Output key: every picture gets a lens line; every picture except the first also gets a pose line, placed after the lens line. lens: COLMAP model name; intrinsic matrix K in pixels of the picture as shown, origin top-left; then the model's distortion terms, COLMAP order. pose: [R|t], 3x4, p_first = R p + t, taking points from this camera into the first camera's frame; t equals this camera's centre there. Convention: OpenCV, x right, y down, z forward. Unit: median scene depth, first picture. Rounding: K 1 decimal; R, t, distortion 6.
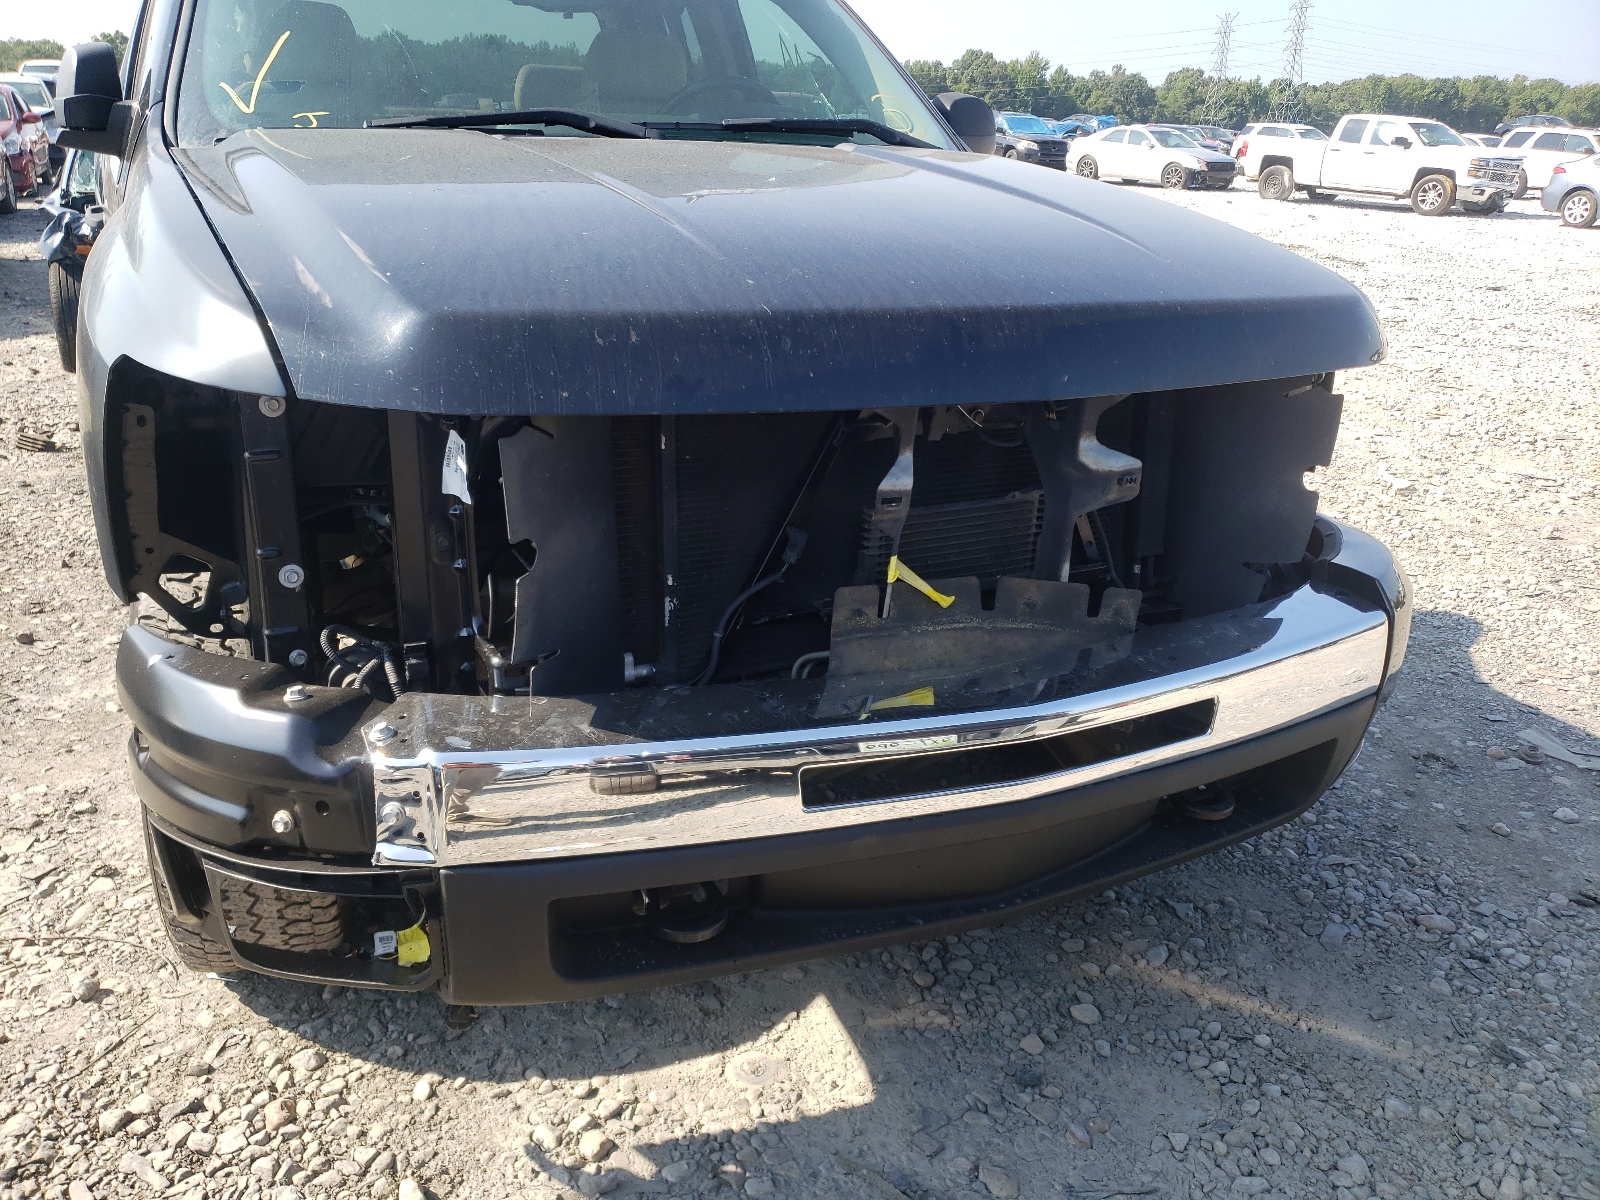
lens RADIAL K [[1257.6, 0, 796.9], [0, 1257.6, 589.2], [0, 0, 1]] dist [0.004527, 0.026756]
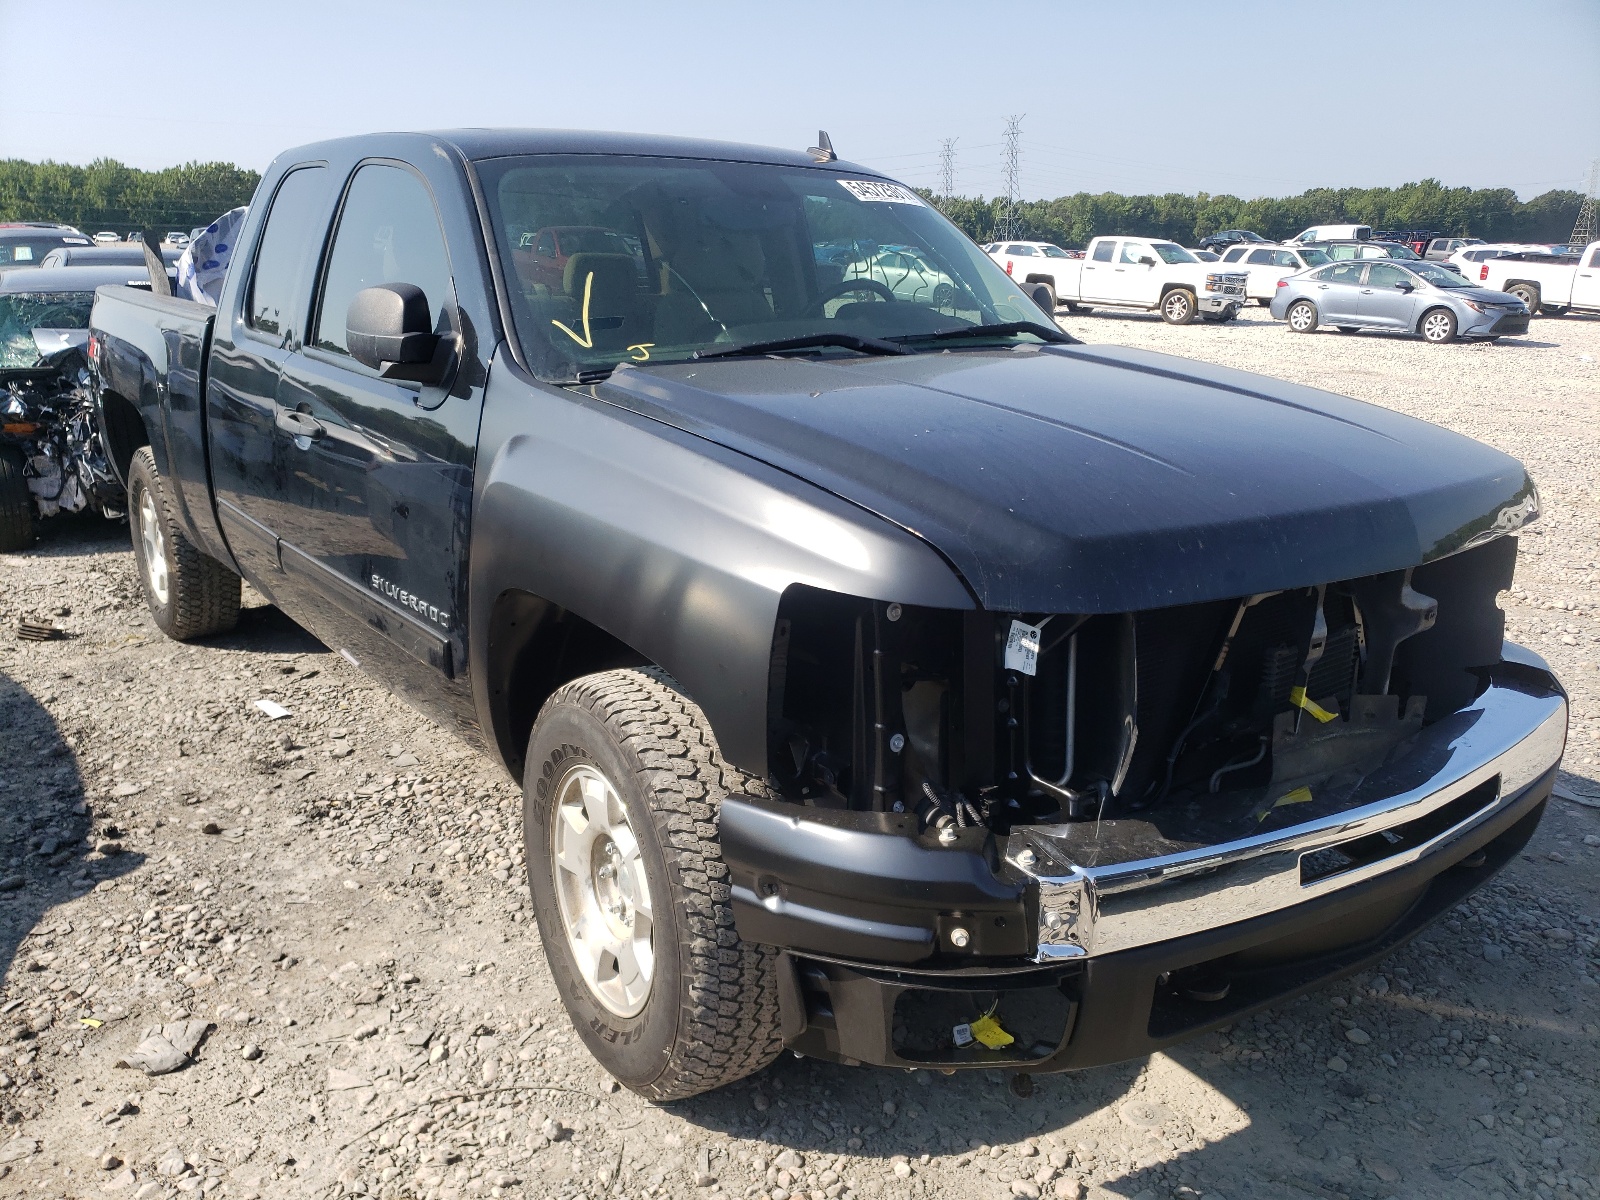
lens RADIAL K [[1257.6, 0, 804.5], [0, 1257.6, 616.7], [0, 0, 1]] dist [0.004527, 0.026756]
pose [[0.980974, -0.074020, 0.179473, -0.449289], [0.085684, 0.994626, -0.058120, -0.045690], [-0.174207, 0.072392, 0.982044, -0.145417]]
